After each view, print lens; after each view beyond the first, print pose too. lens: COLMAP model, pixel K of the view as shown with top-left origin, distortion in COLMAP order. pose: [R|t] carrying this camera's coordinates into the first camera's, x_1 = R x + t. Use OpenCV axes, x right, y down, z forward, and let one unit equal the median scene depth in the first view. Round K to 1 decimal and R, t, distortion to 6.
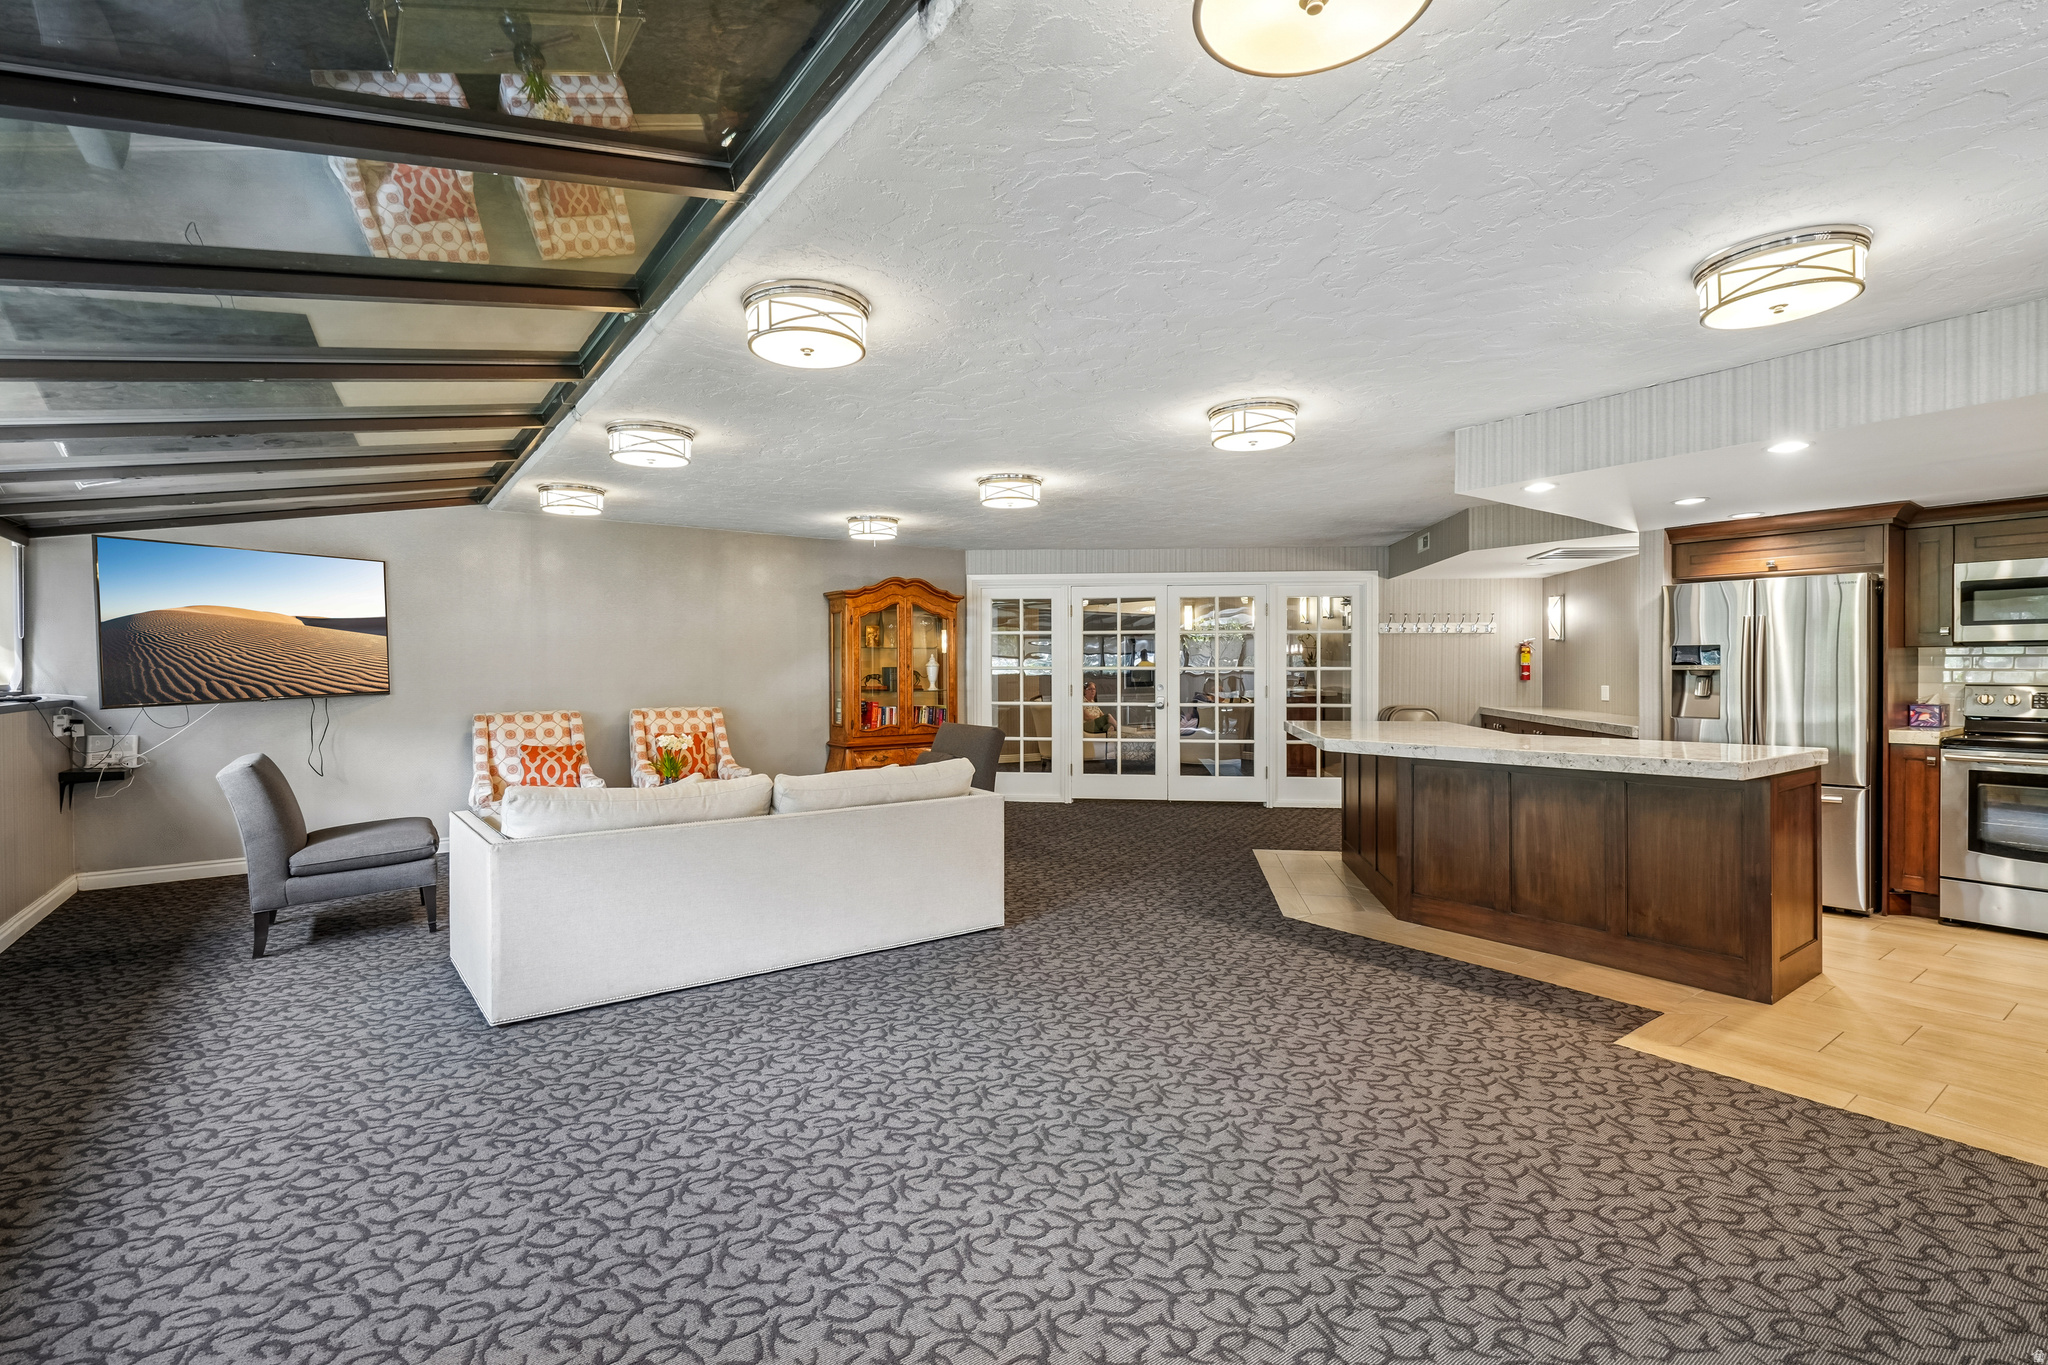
lens RADIAL K [[916.9, 0, 1018.3], [0, 916.9, 669.6], [0, 0, 1]] dist [-0.000952, 0.000233]
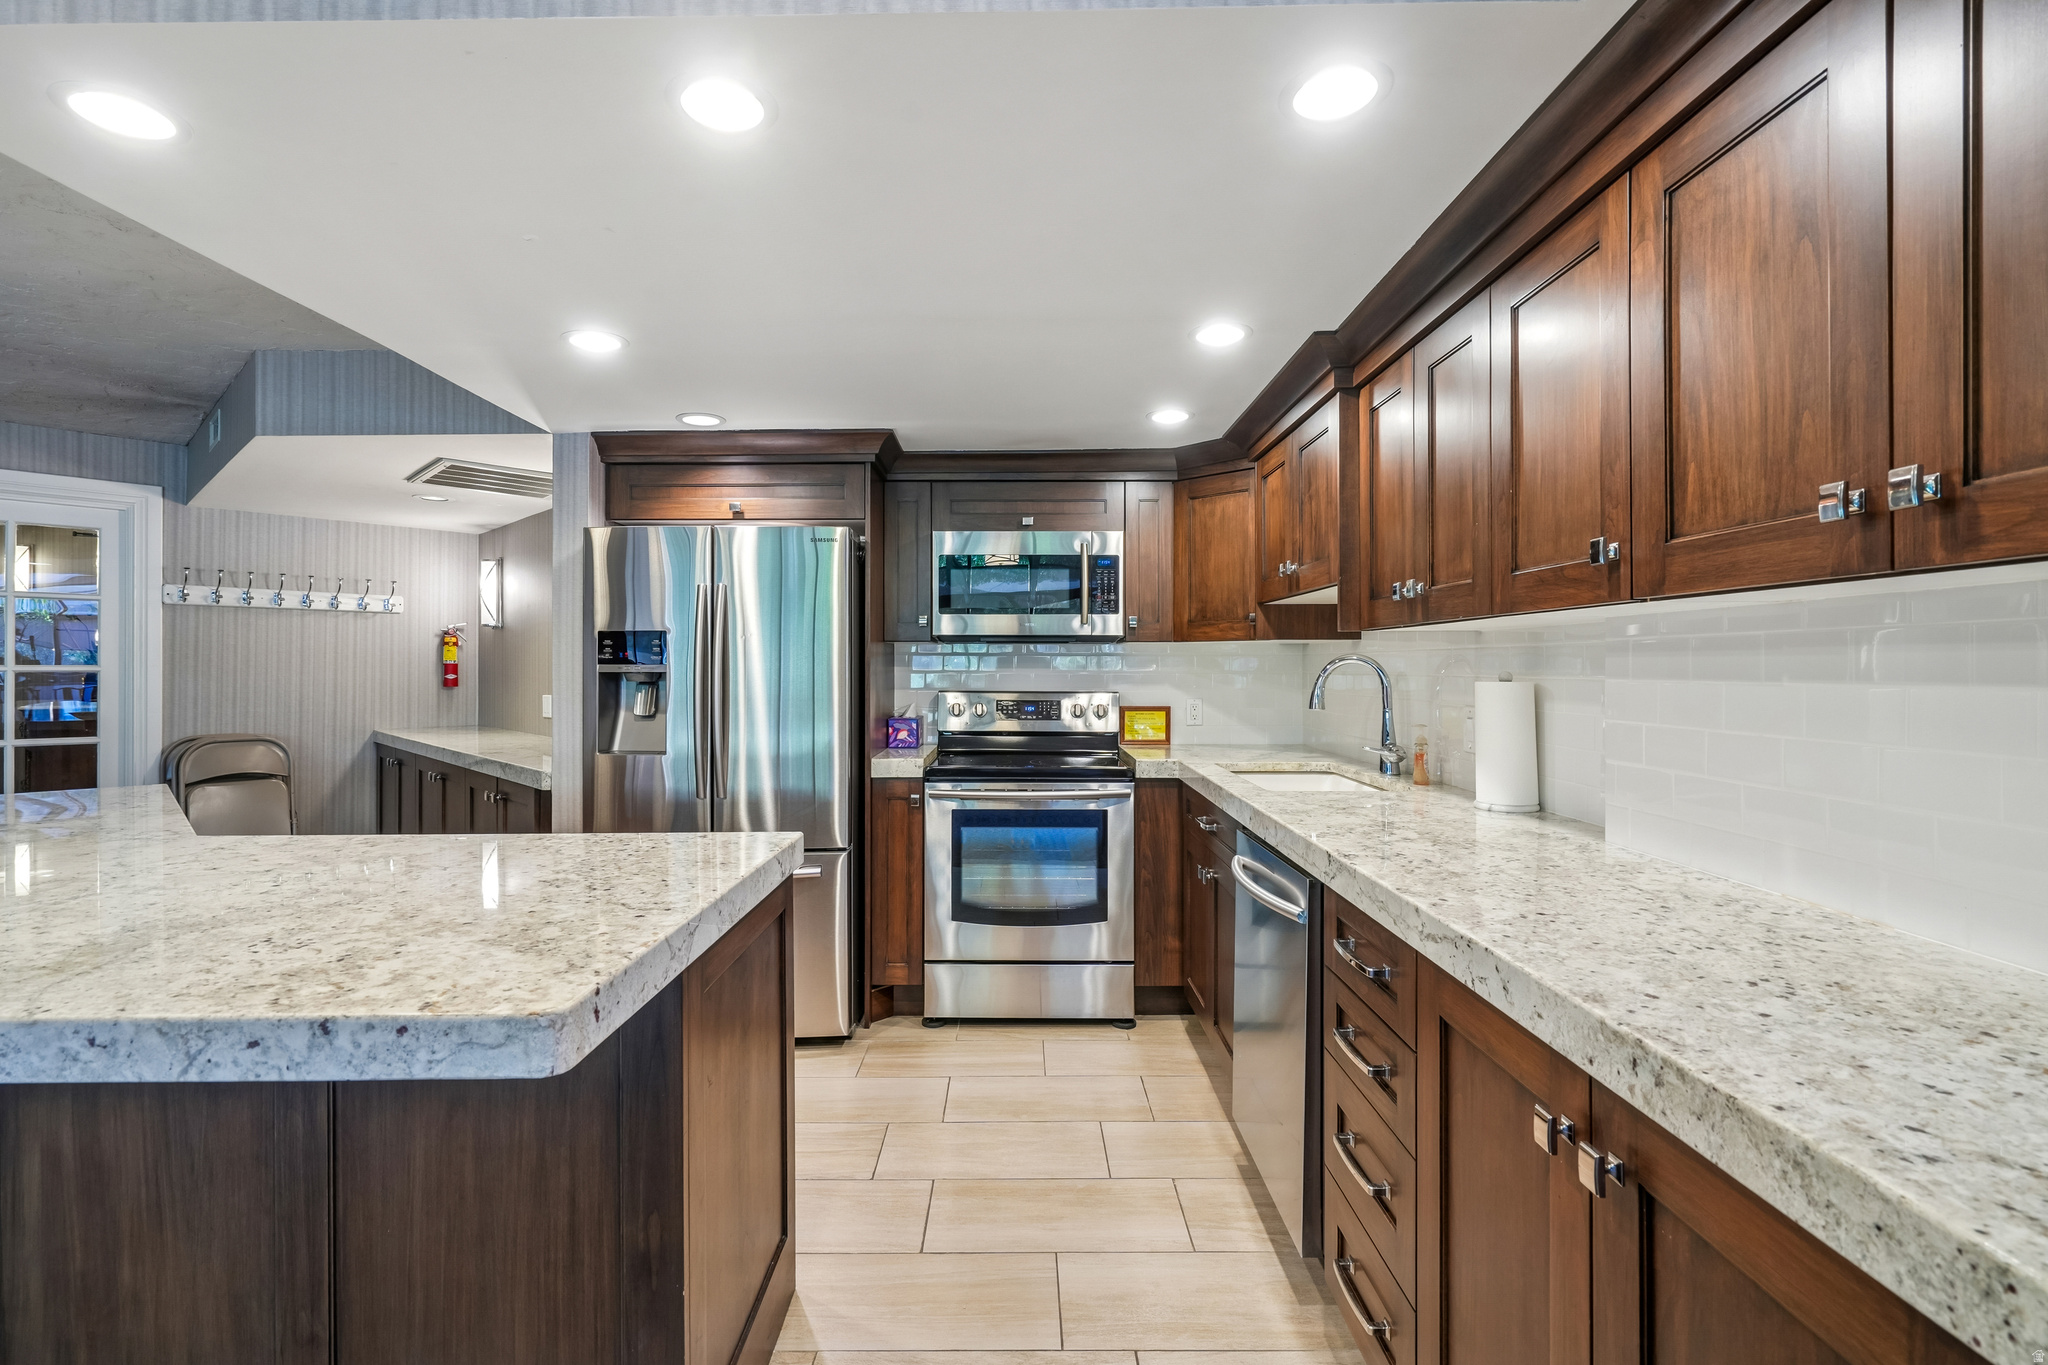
lens RADIAL K [[932.7, 0, 1011.7], [0, 932.7, 680.8], [0, 0, 1]] dist [0.001430, -0.000039]
pose [[0.588111, -0.009244, 0.808728, 0.428618], [-0.000985, 0.999926, 0.012146, -0.002139], [-0.808780, -0.007939, 0.588058, 0.484068]]
